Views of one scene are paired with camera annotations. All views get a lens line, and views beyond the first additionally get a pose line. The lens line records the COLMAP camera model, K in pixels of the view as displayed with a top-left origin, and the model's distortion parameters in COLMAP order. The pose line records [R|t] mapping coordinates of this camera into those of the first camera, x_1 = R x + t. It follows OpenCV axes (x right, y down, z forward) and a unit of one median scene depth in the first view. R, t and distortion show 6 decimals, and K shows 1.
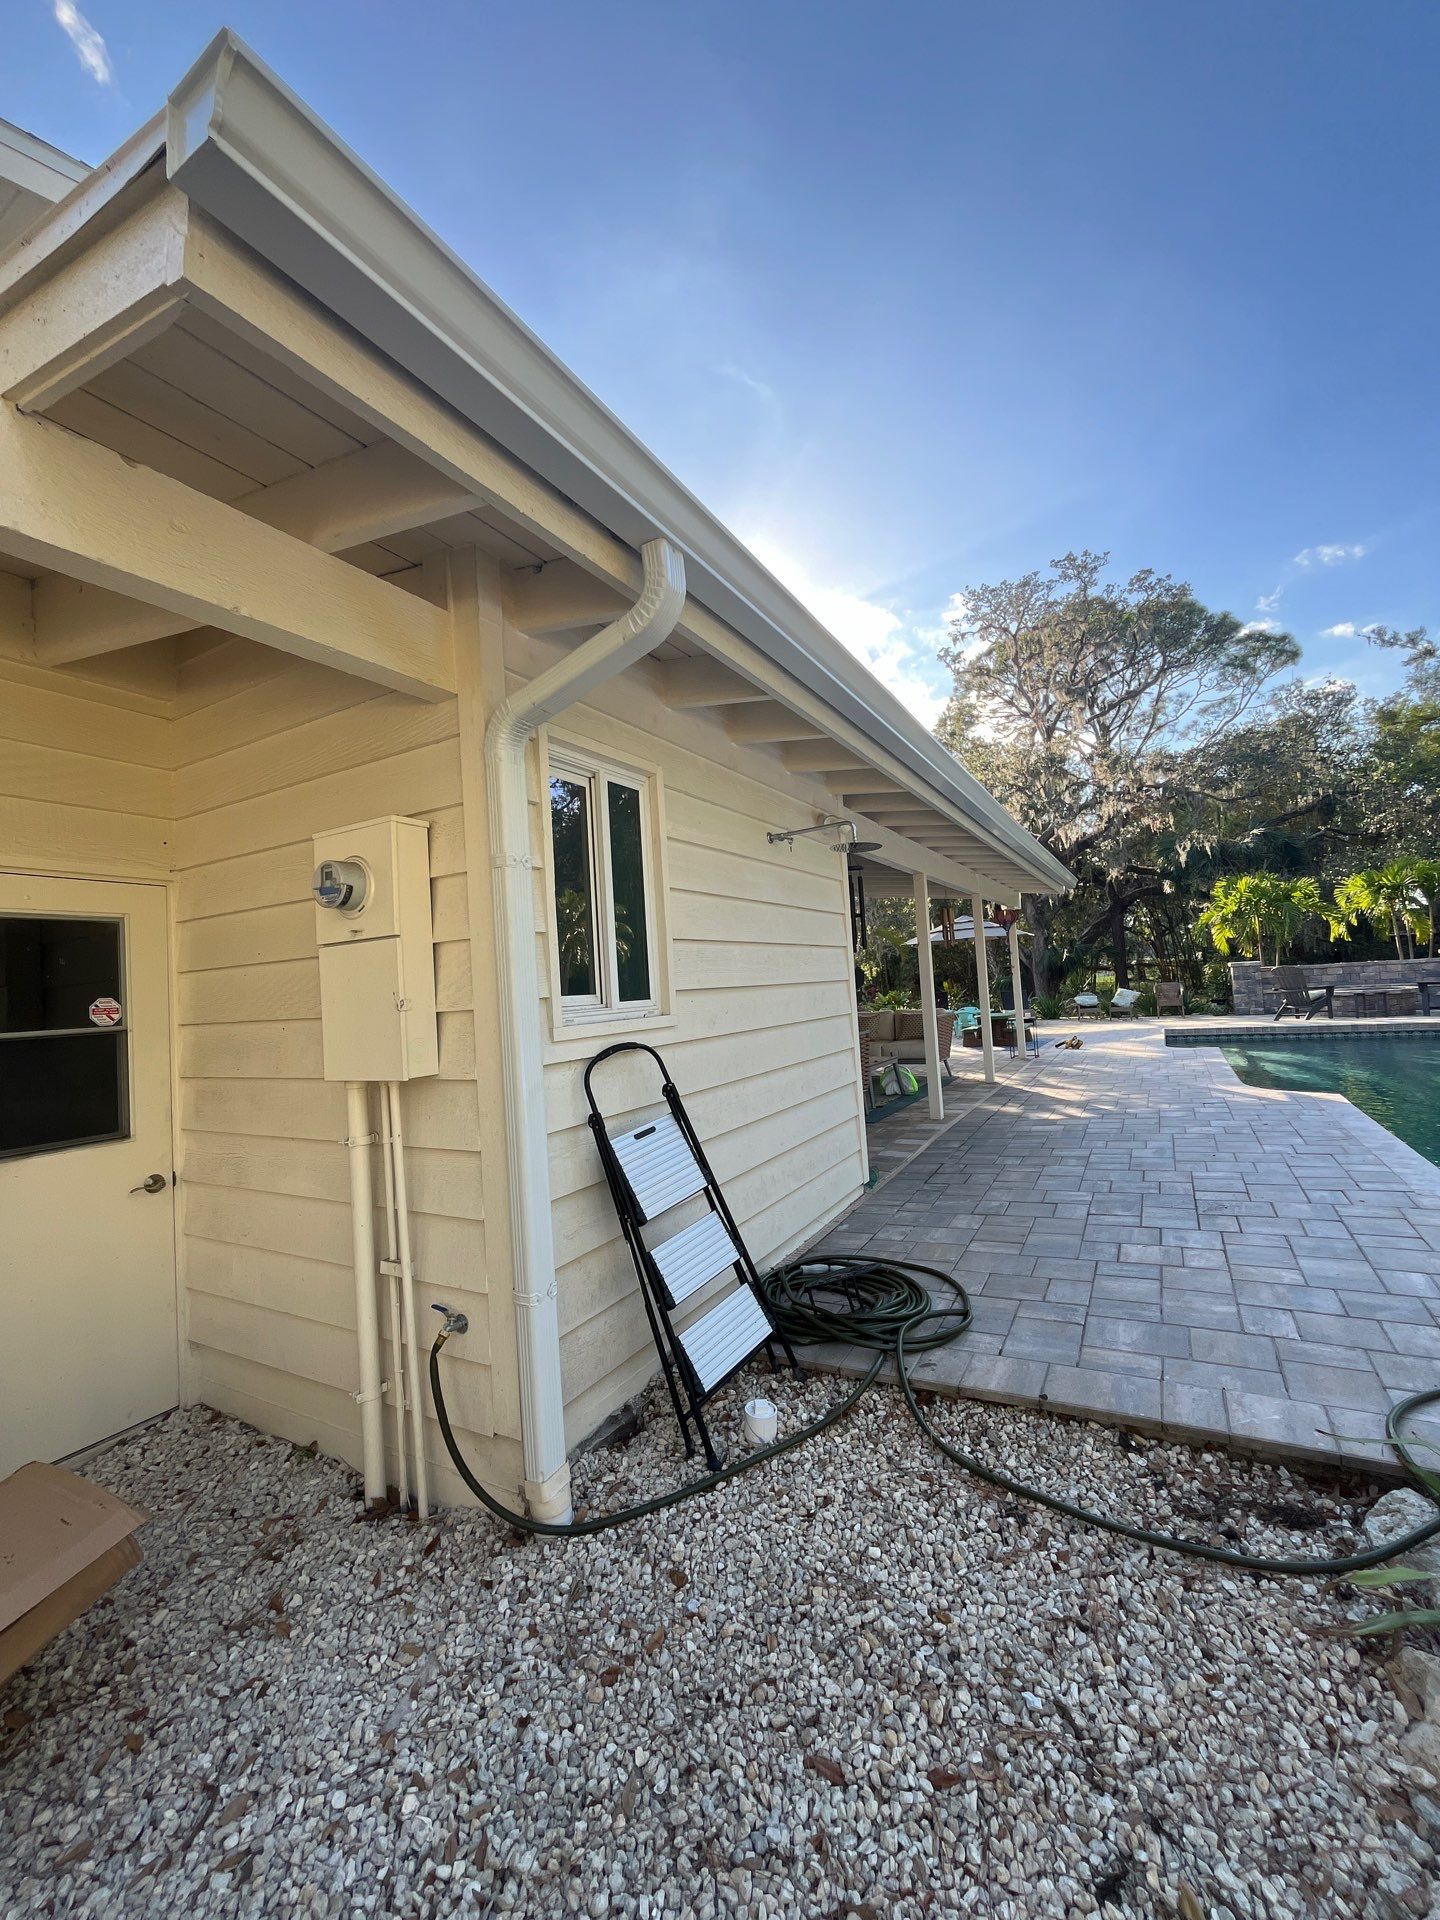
lens RADIAL K [[774.7, 0, 723.1], [0, 774.7, 954.0], [0, 0, 1]] dist [-0.001409, -0.000769]
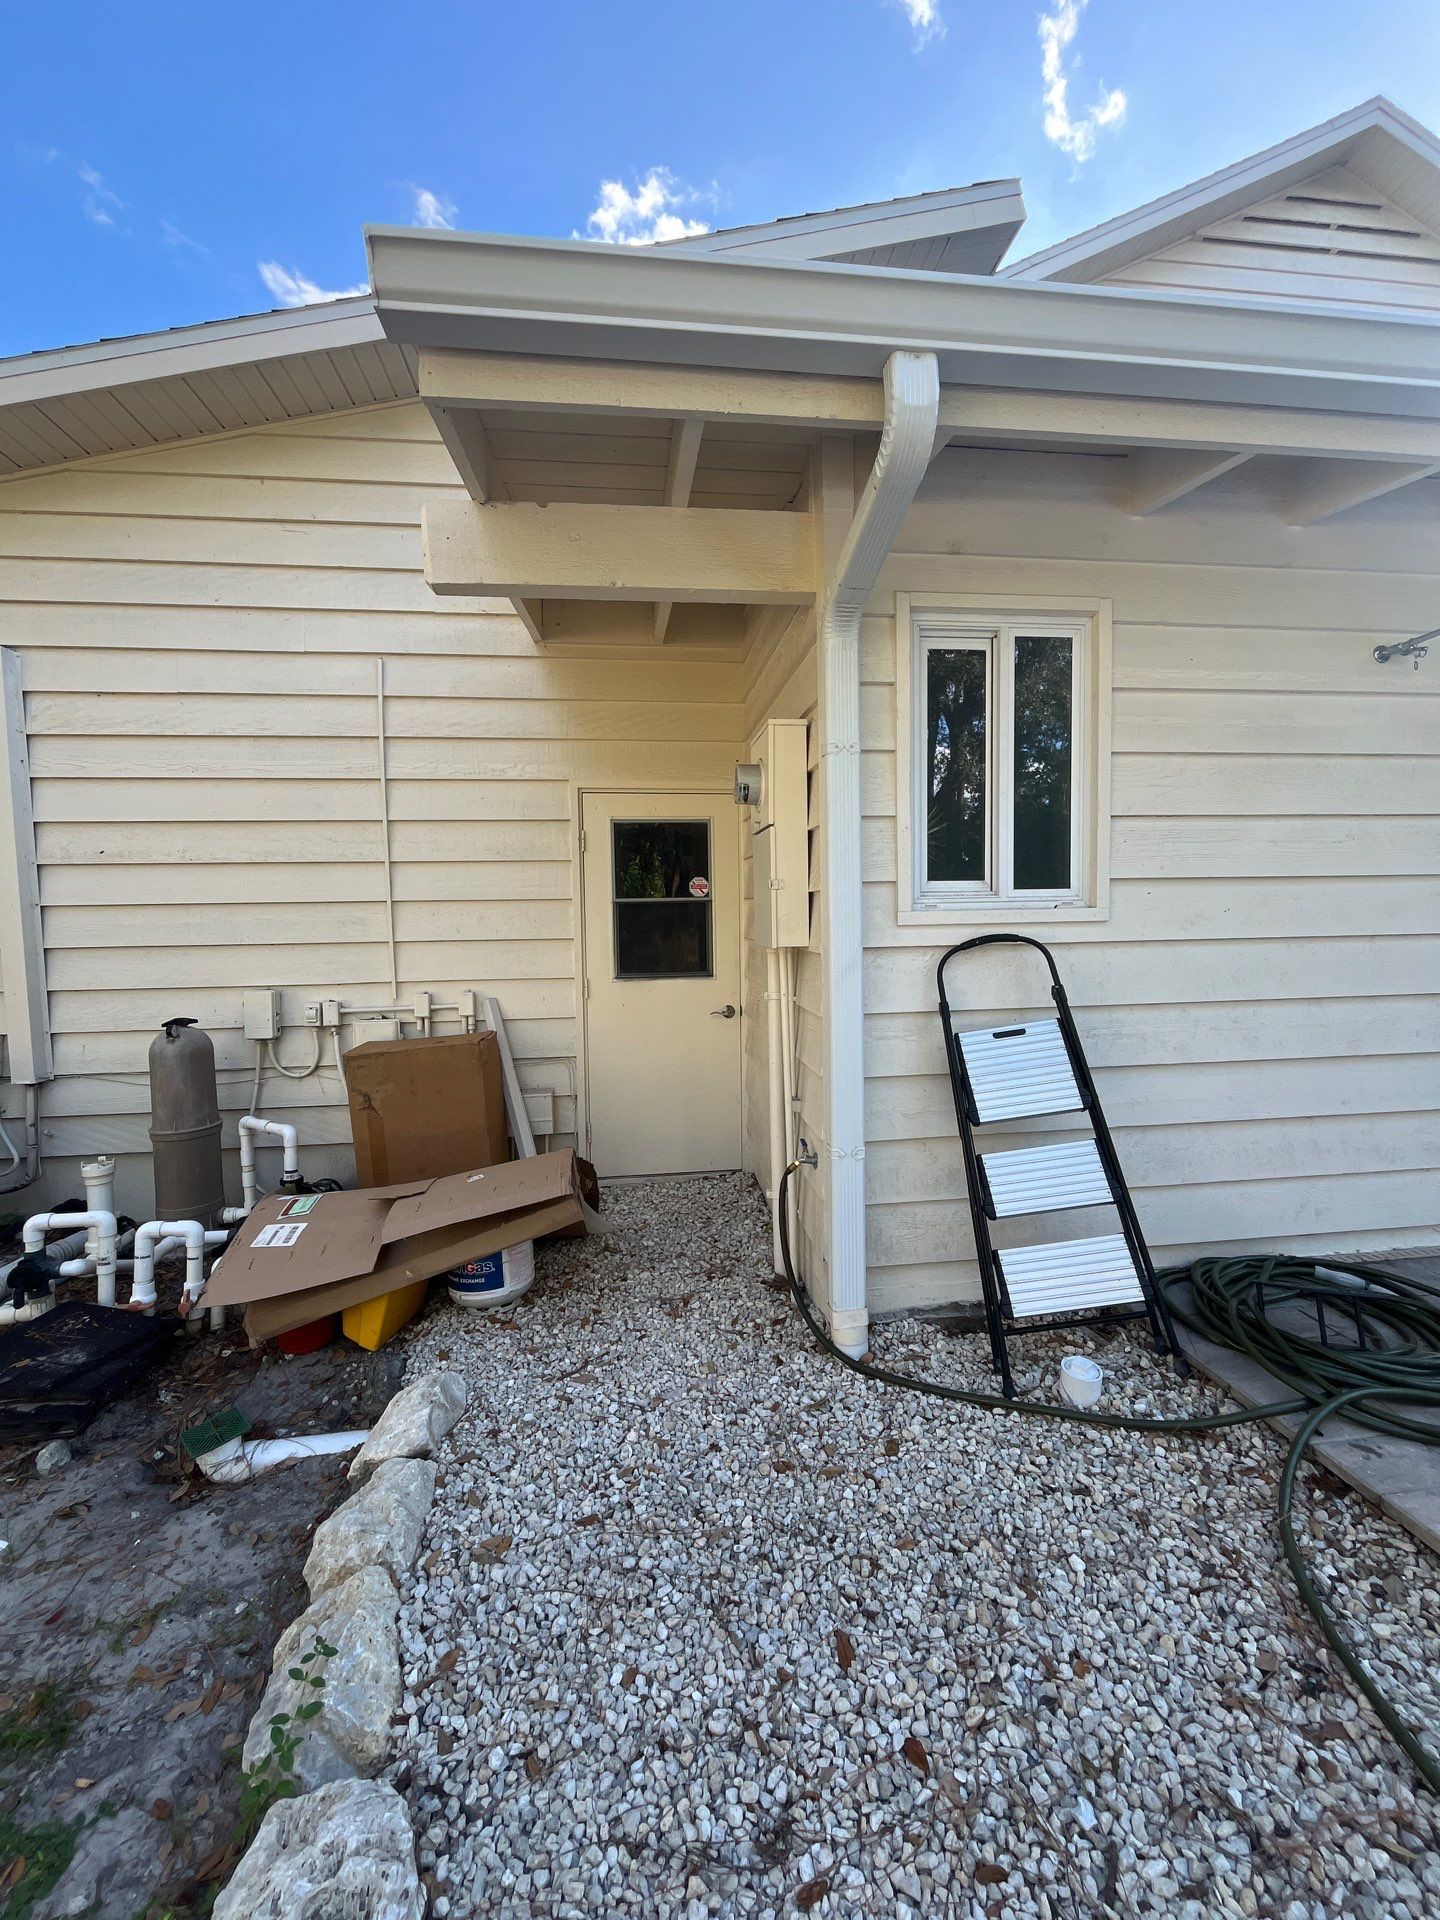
lens RADIAL K [[778.0, 0, 719.2], [0, 778.0, 951.0], [0, 0, 1]] dist [-0.001071, 0.000360]
pose [[0.594564, 0.091632, -0.798810, 0.506299], [0.016919, 0.991839, 0.126367, 0.015893], [0.803870, -0.088648, 0.588162, 0.236979]]
